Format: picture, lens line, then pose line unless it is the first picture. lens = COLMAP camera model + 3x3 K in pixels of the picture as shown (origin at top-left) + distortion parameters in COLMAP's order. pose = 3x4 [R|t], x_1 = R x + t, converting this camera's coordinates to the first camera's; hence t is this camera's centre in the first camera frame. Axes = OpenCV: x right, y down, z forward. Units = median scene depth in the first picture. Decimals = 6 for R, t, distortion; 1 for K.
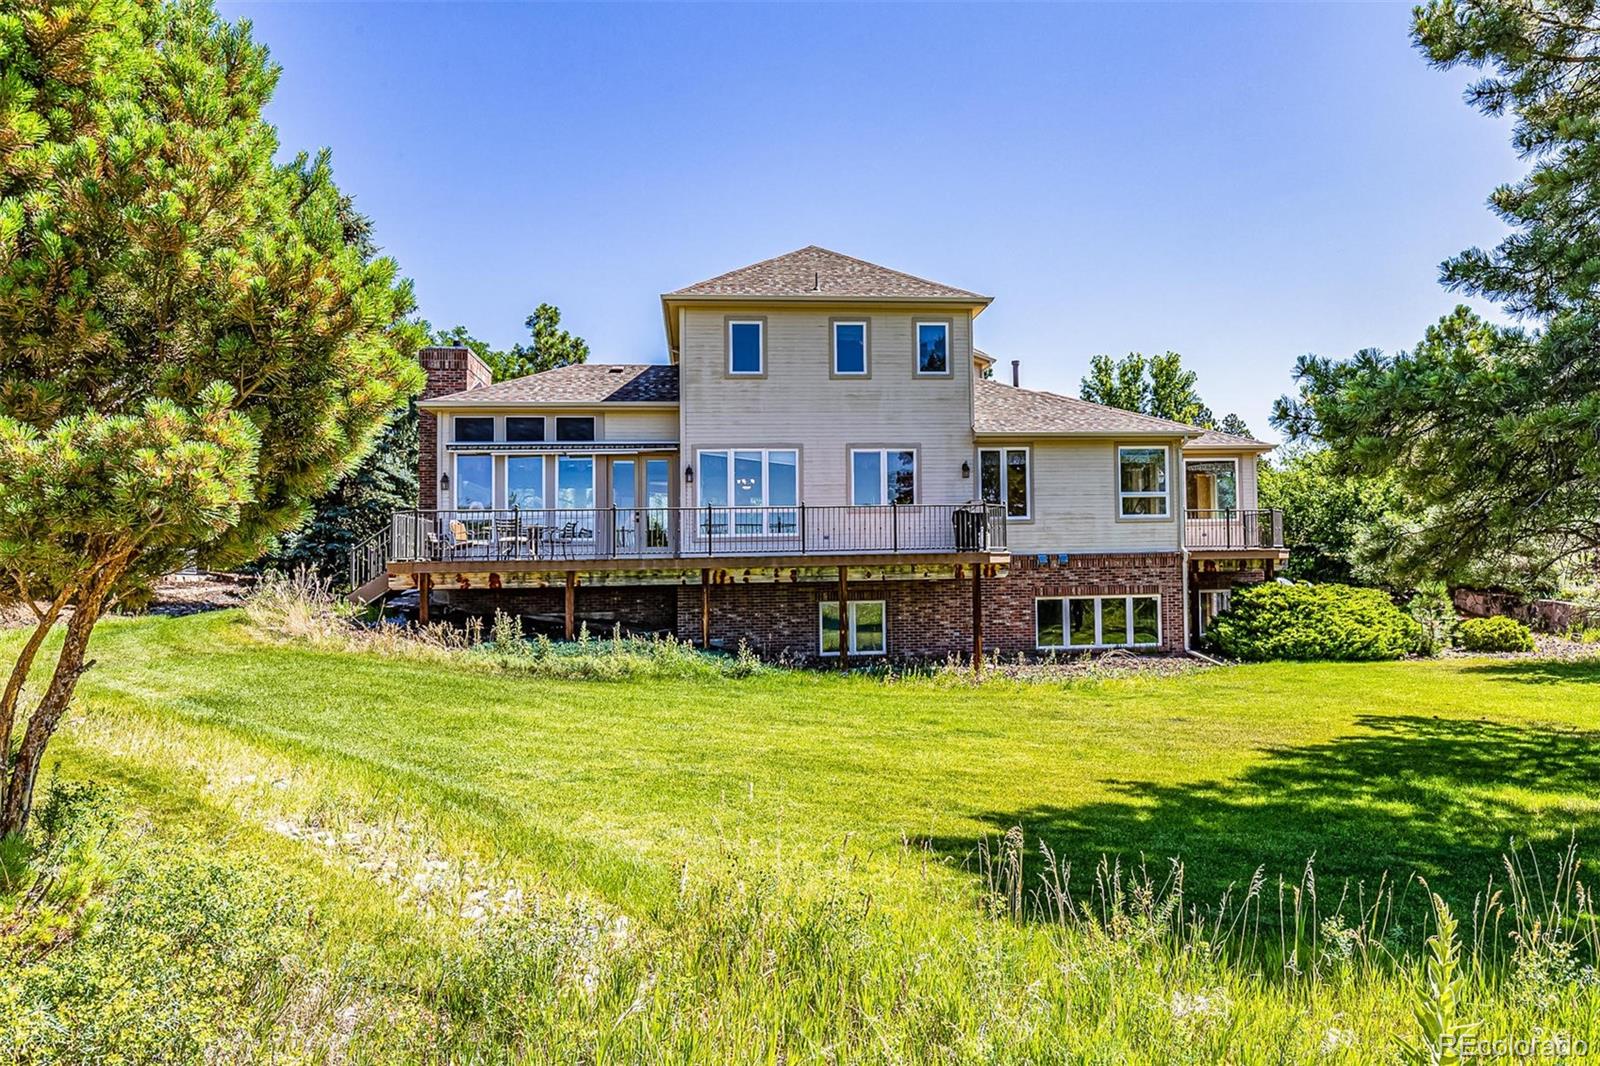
lens RADIAL K [[1019.9, 0, 800.0], [0, 1019.9, 533.0], [0, 0, 1]] dist [-0.000495, 0.000025]
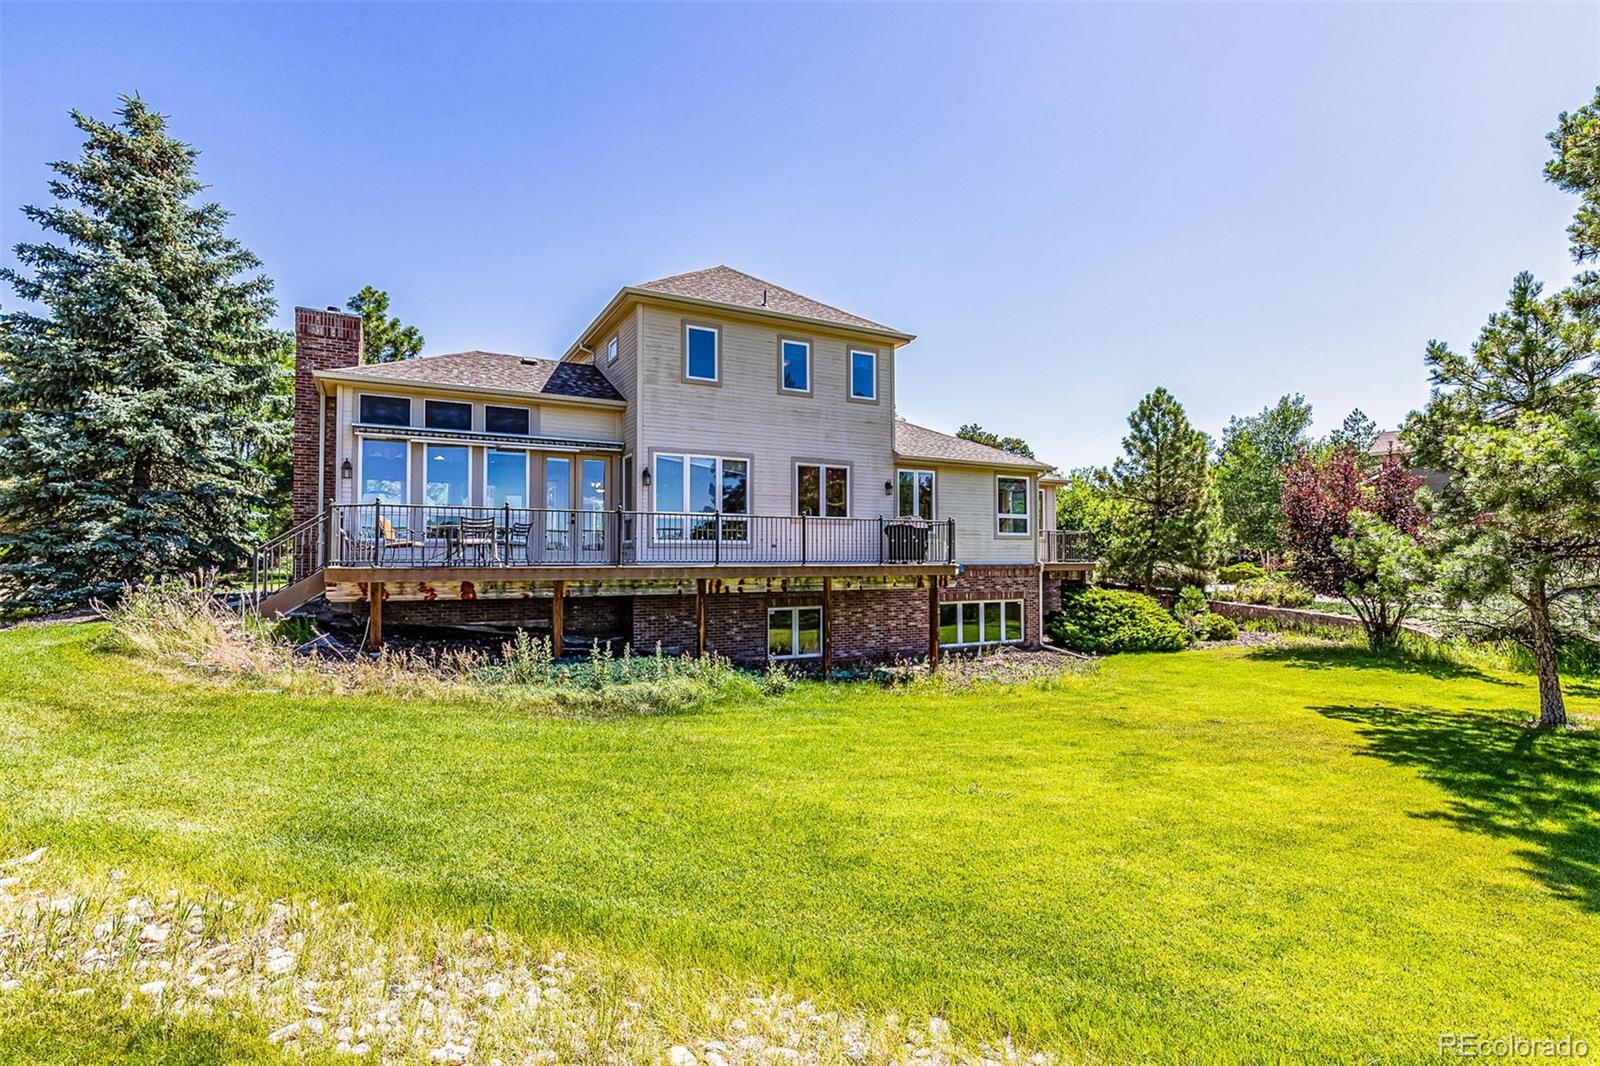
lens RADIAL K [[788.0, 0, 799.6], [0, 788.0, 541.8], [0, 0, 1]] dist [0.000027, -0.000226]
pose [[0.916276, 0.026233, 0.399688, -0.269044], [-0.031671, 0.999474, 0.007007, -0.006121], [-0.399294, -0.019079, 0.916625, 0.251767]]
